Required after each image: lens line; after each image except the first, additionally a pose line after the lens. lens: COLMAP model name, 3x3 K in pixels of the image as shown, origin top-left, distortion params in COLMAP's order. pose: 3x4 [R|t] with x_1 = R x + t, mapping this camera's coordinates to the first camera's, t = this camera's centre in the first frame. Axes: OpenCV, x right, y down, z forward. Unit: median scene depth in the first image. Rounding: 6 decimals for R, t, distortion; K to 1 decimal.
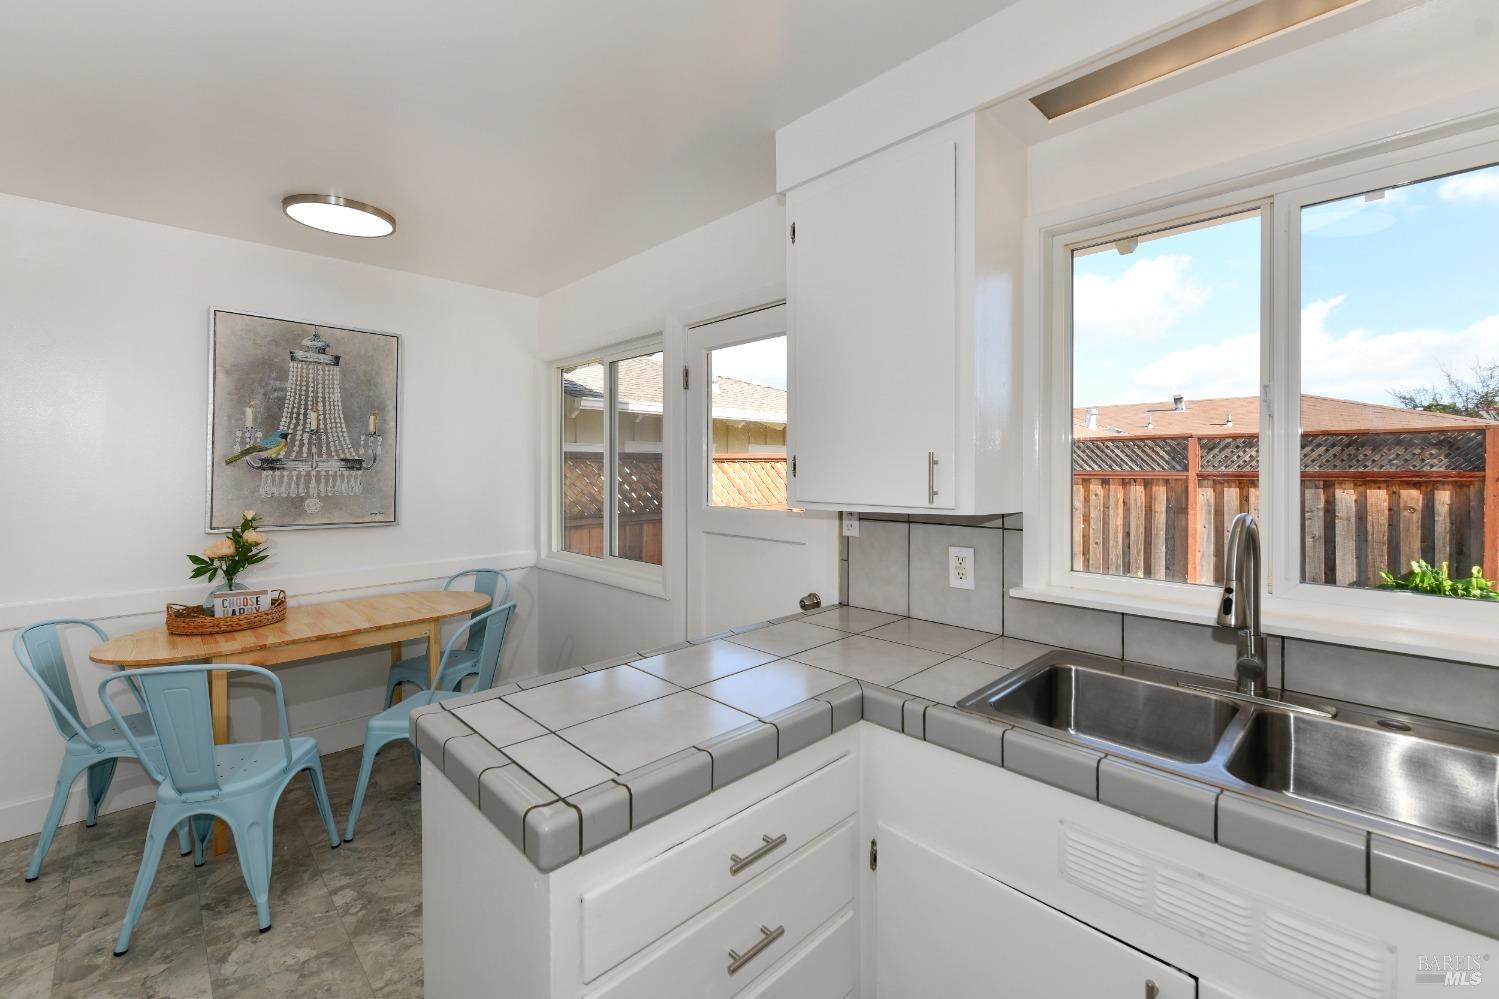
lens RADIAL K [[637.3, 0, 736.9], [0, 637.3, 474.0], [0, 0, 1]] dist [0.005741, -0.004360]
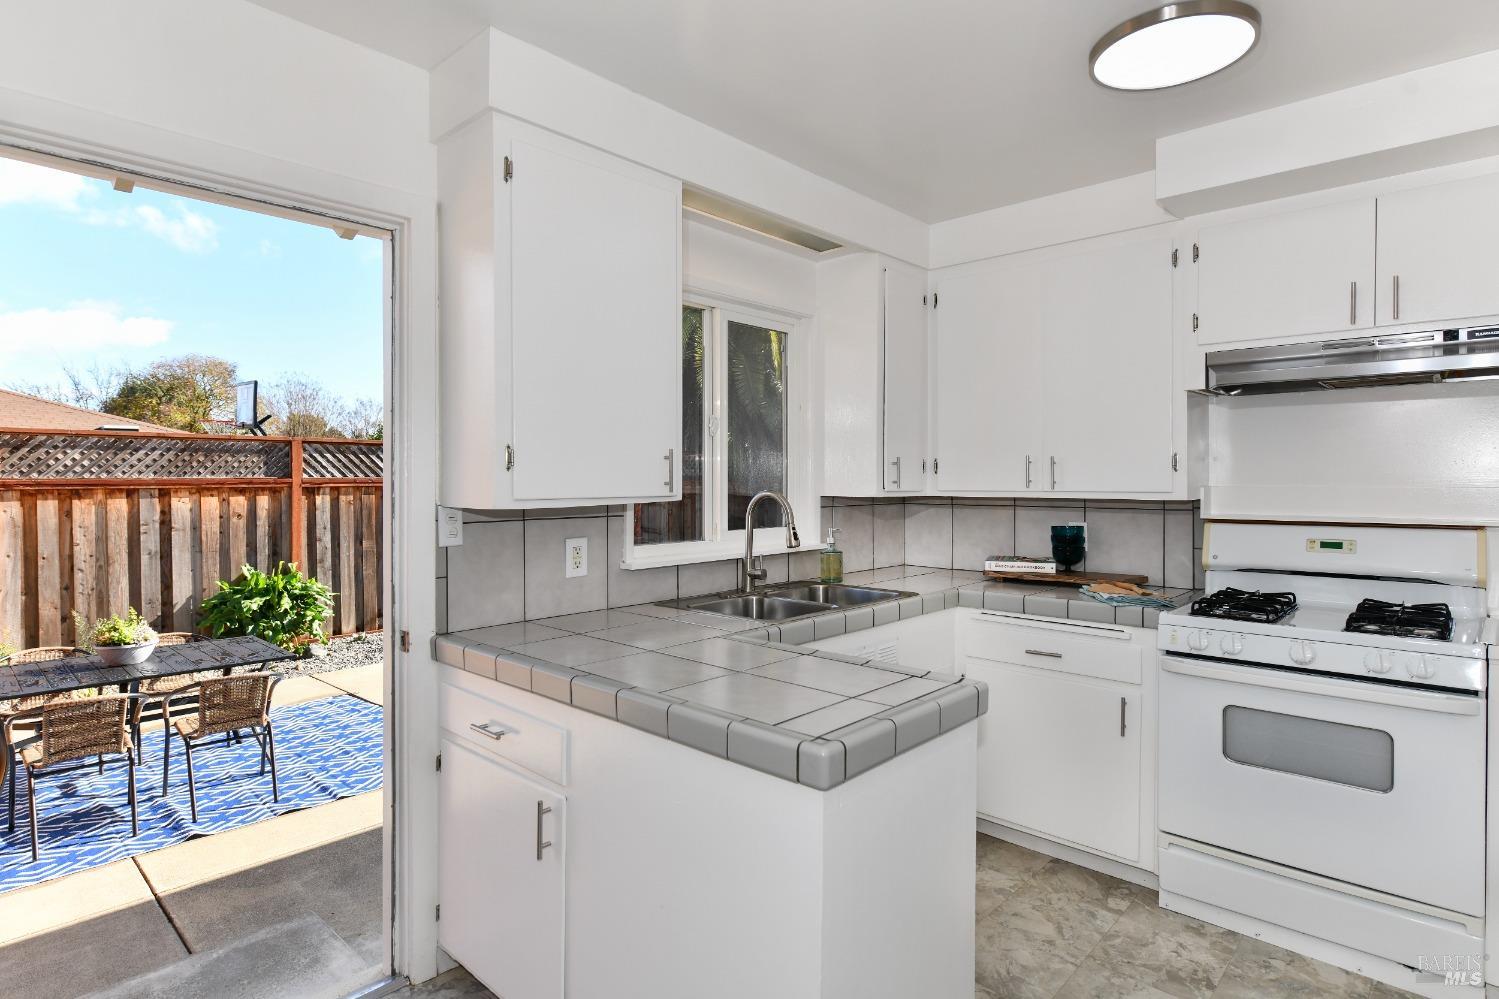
lens RADIAL K [[846.6, 0, 759.5], [0, 846.6, 486.9], [0, 0, 1]] dist [0.039922, 0.002179]
pose [[-0.073799, -0.008173, 0.997240, -0.543366], [0.010705, 0.999902, 0.008987, 0.008658], [-0.997216, 0.011339, -0.073704, 0.387509]]
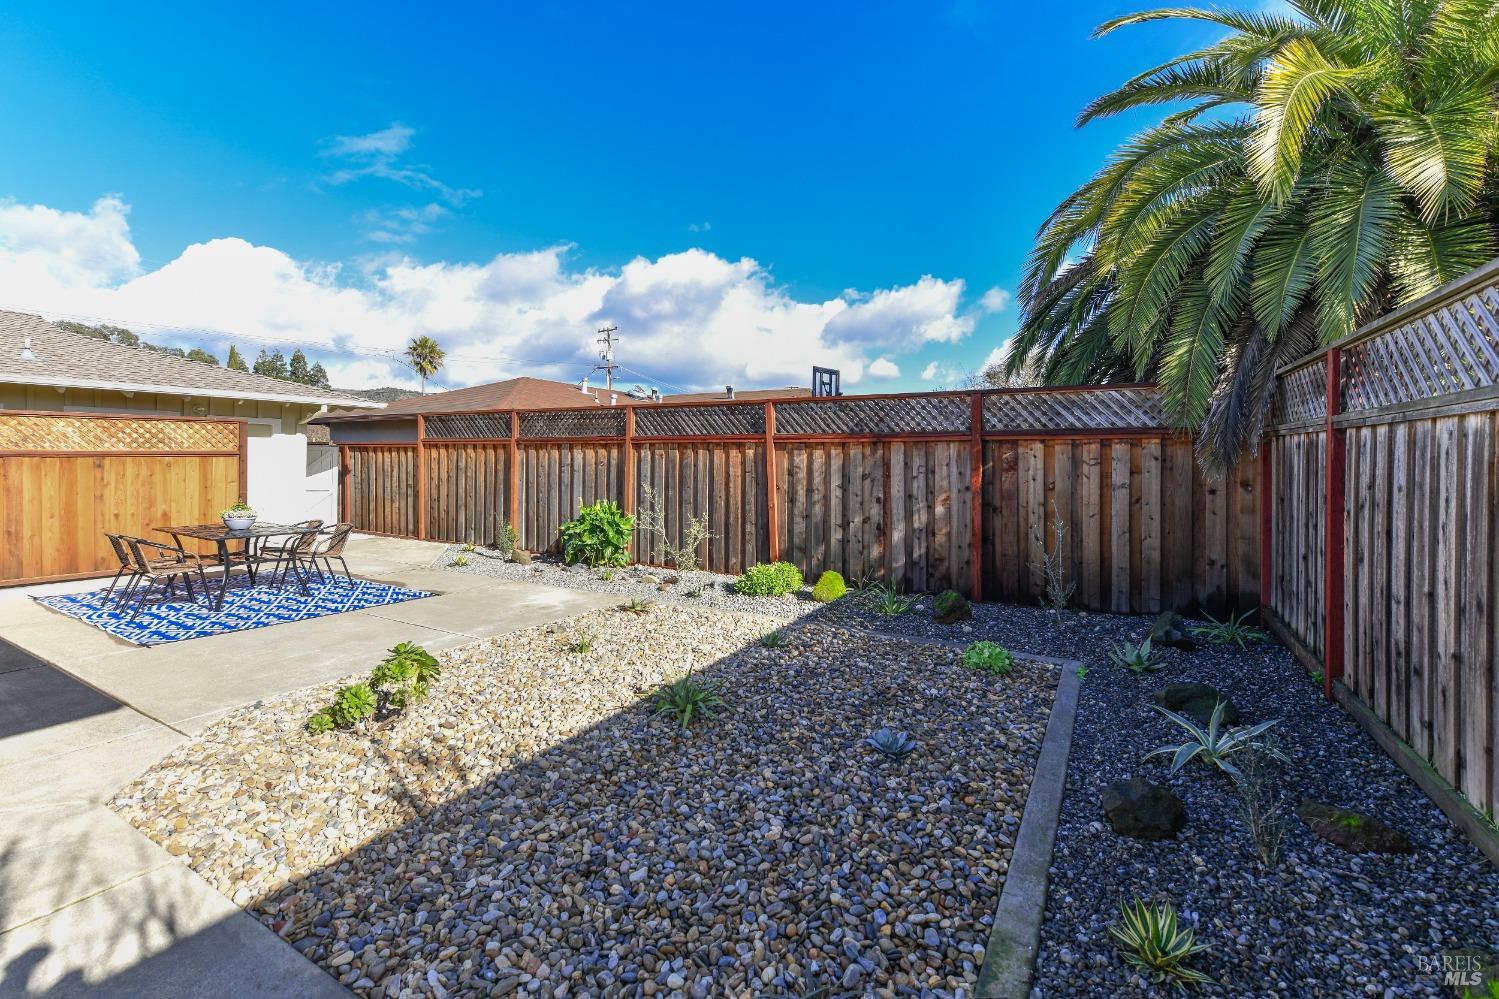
lens RADIAL K [[669.6, 0, 764.1], [0, 669.6, 475.0], [0, 0, 1]] dist [-0.000368, -0.001249]
pose [[0.952102, 0.002396, 0.305771, 1.361298], [-0.008373, 0.999799, 0.018237, 0.074032], [-0.305665, -0.019924, 0.951931, -0.770201]]
